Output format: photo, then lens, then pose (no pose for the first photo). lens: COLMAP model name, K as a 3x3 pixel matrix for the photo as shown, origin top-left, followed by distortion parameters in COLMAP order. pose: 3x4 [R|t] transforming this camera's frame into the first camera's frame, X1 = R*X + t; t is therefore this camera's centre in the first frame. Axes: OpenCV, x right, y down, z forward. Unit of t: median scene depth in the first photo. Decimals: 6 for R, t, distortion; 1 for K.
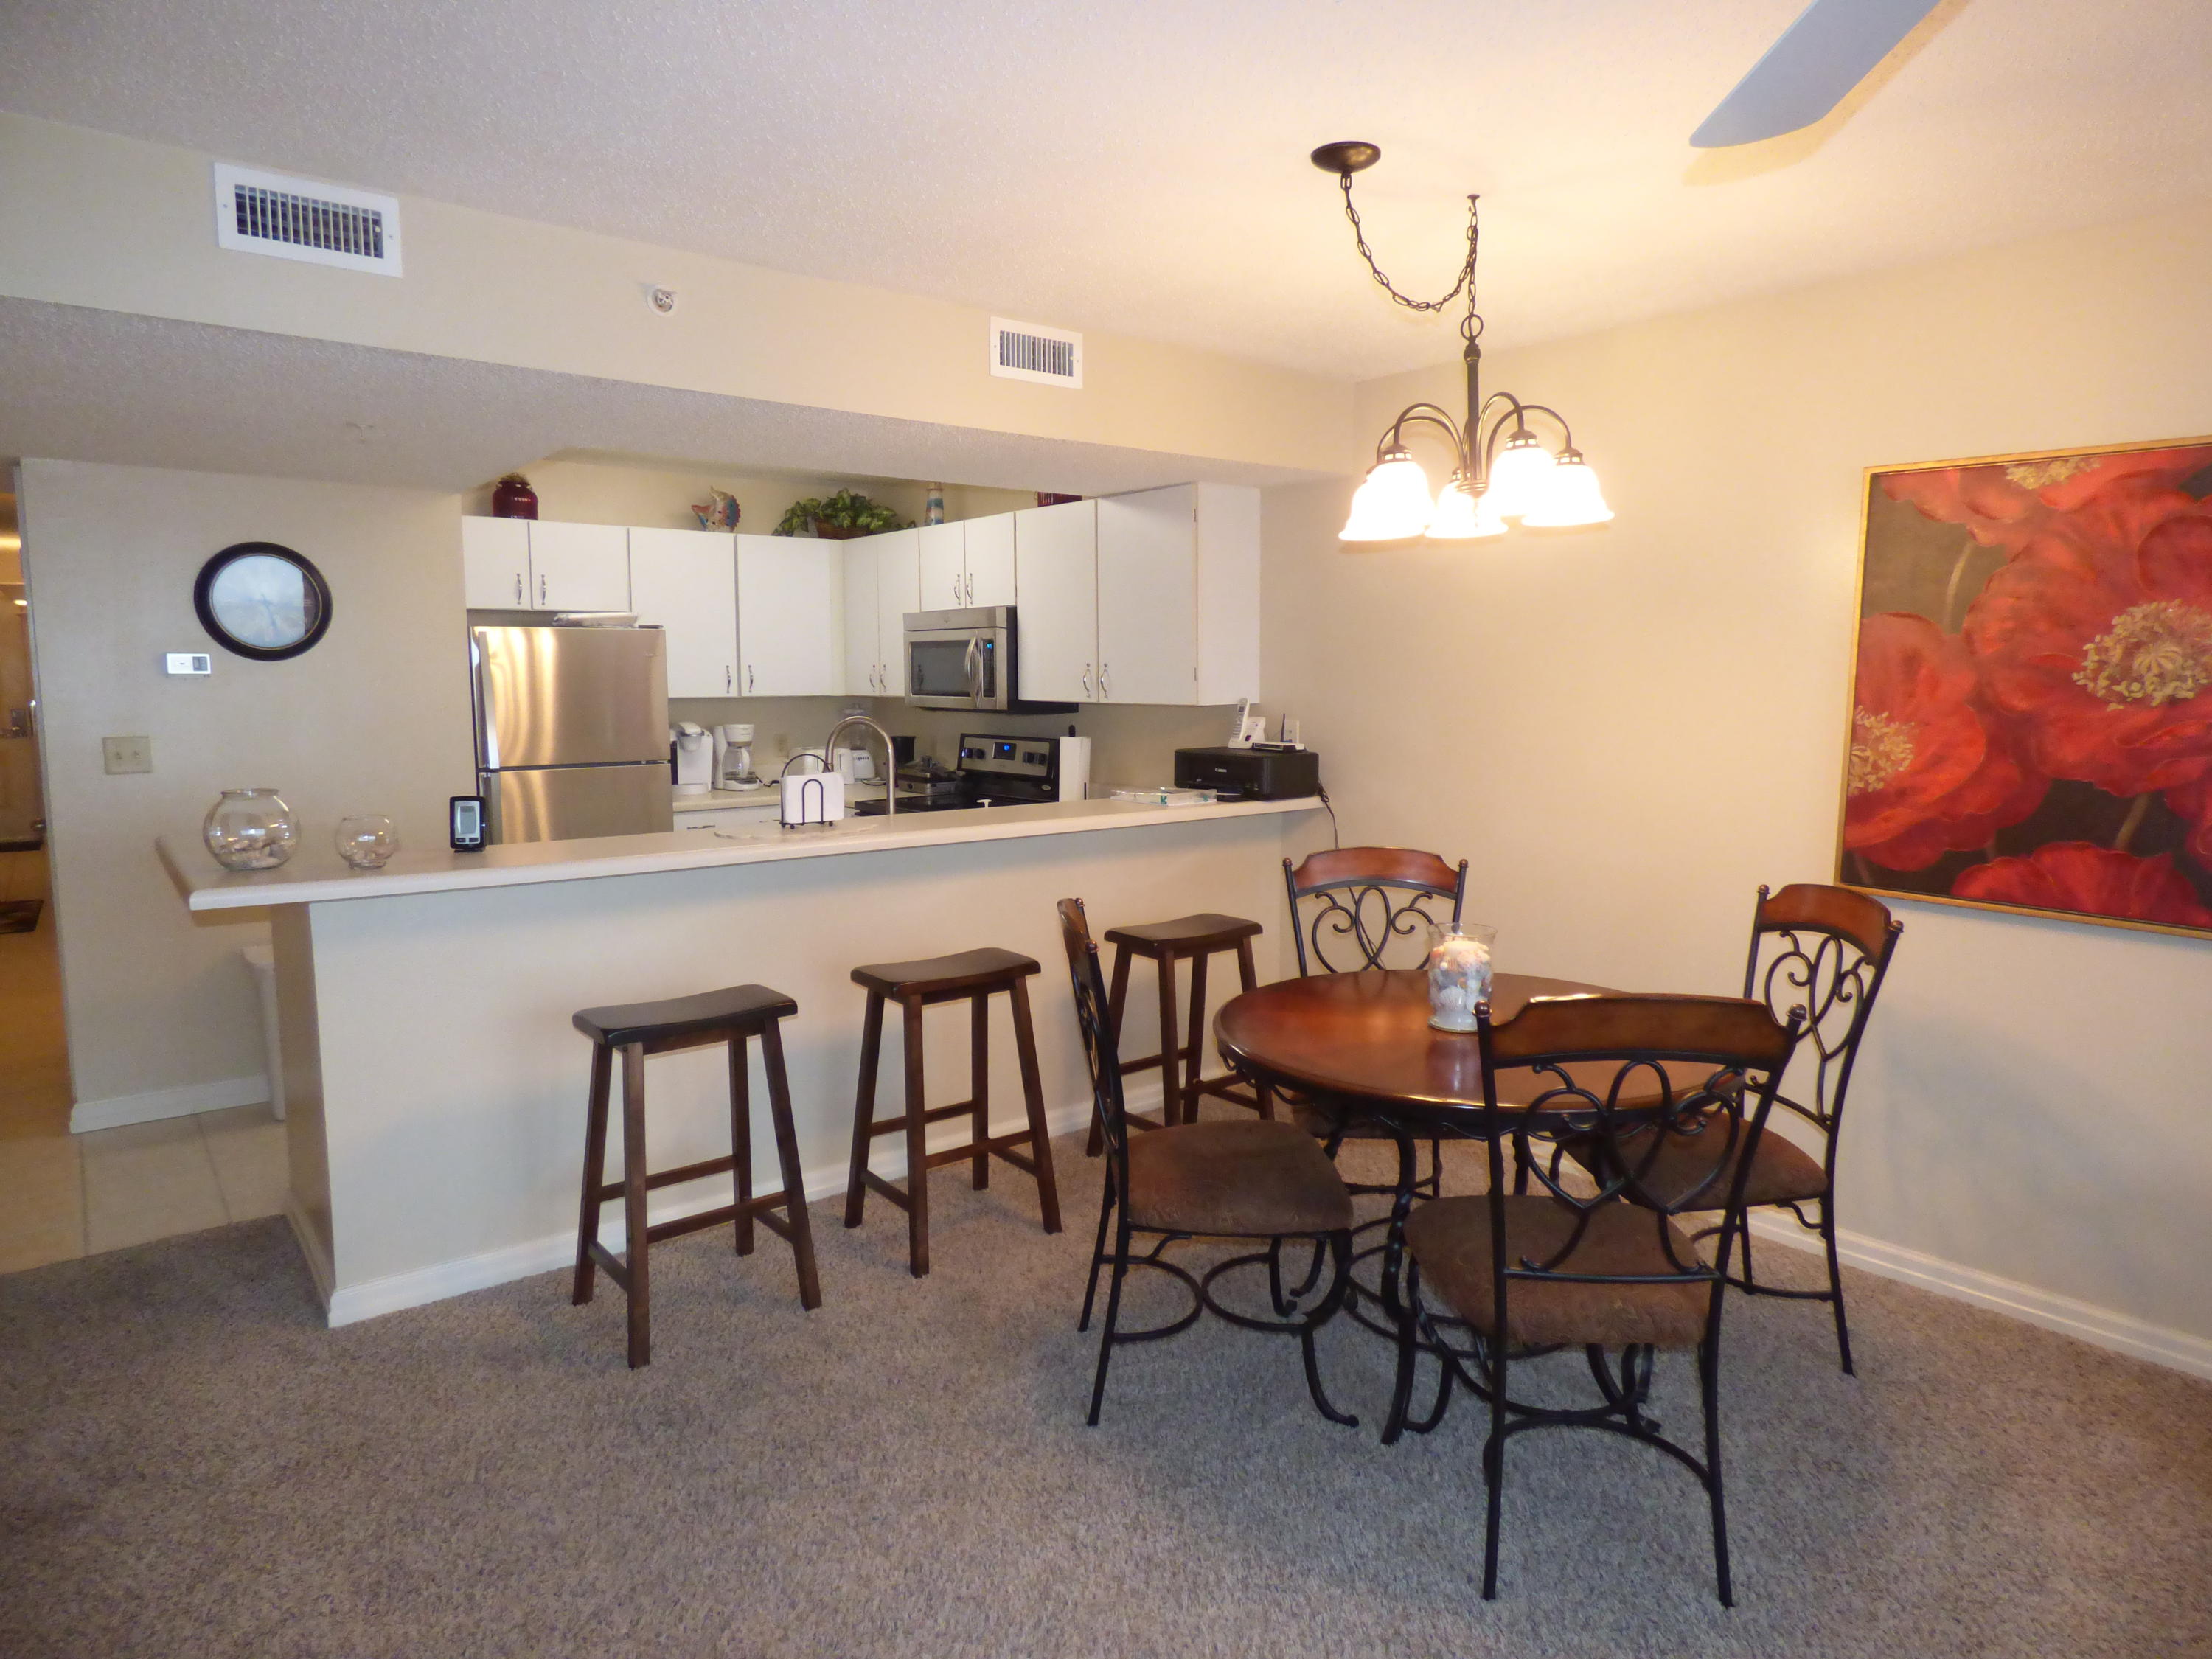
lens RADIAL K [[1330.1, 0, 1103.6], [0, 1330.1, 821.8], [0, 0, 1]] dist [-0.002002, 0.009559]
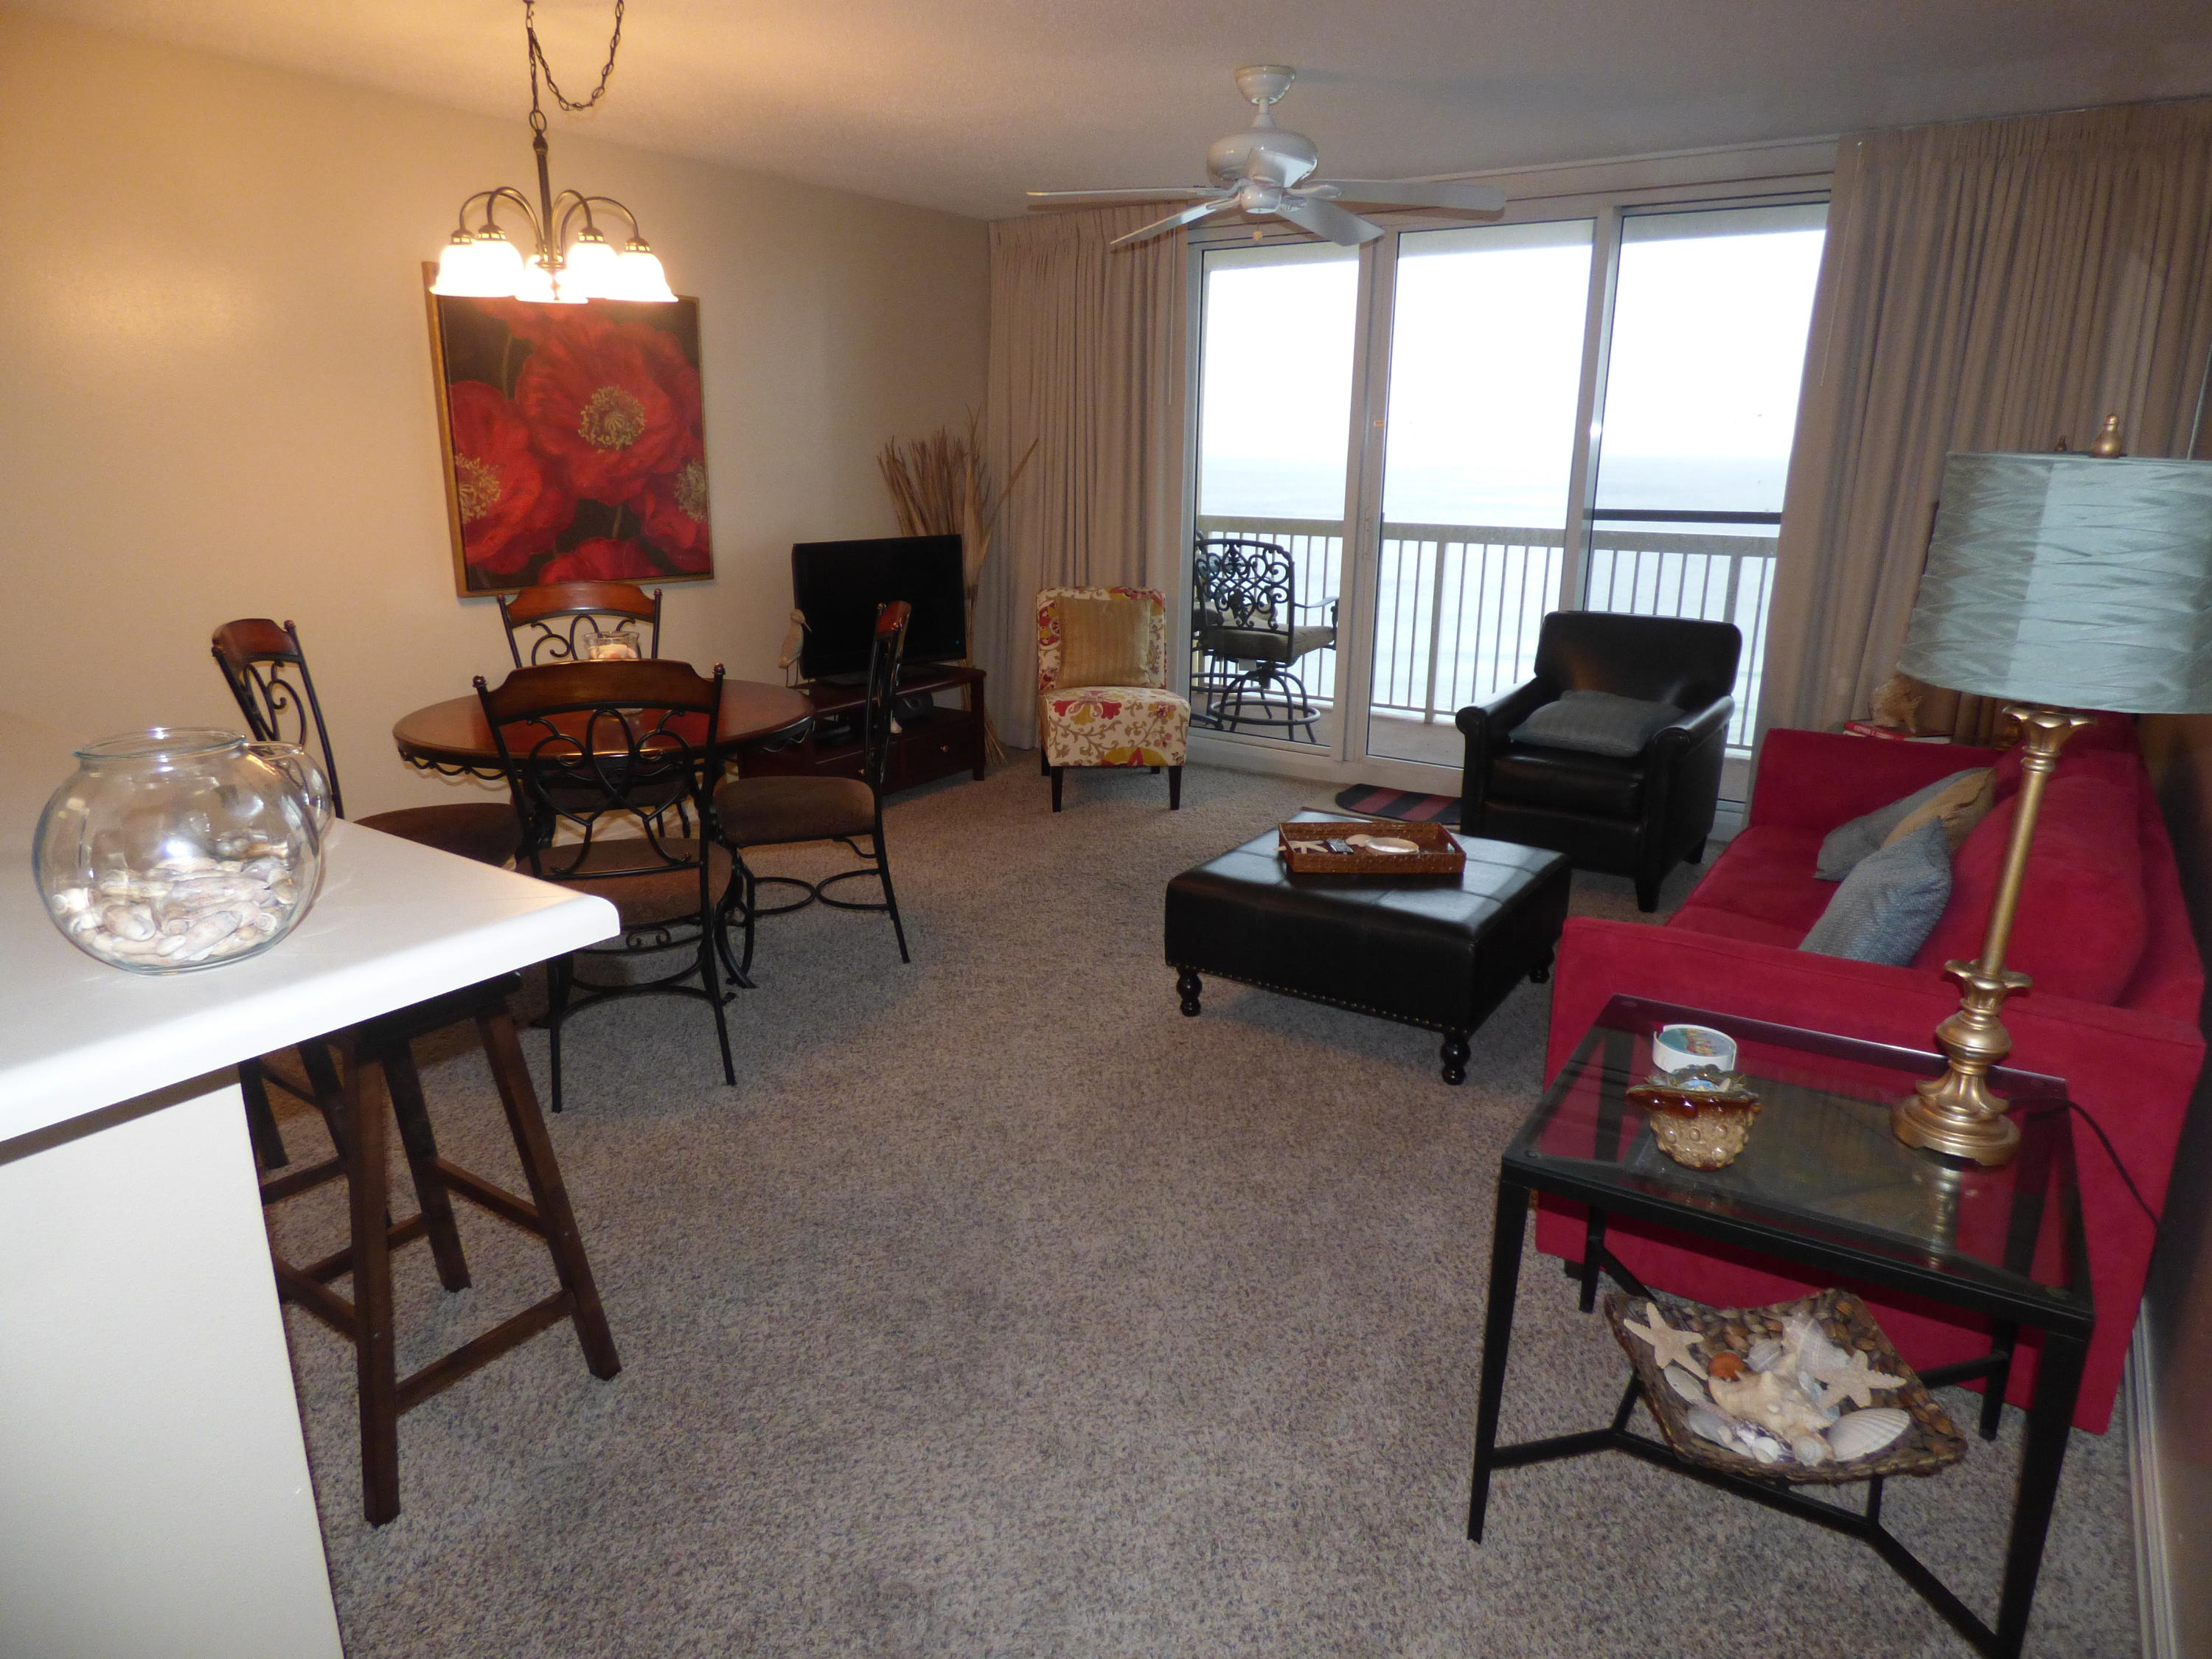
lens RADIAL K [[1330.1, 0, 1104.7], [0, 1330.1, 806.9], [0, 0, 1]] dist [-0.002002, 0.009559]
pose [[-0.267369, -0.258412, 0.928298, -0.804560], [0.095563, 0.951510, 0.292398, -0.068665], [-0.958844, 0.166889, -0.229709, 0.661954]]
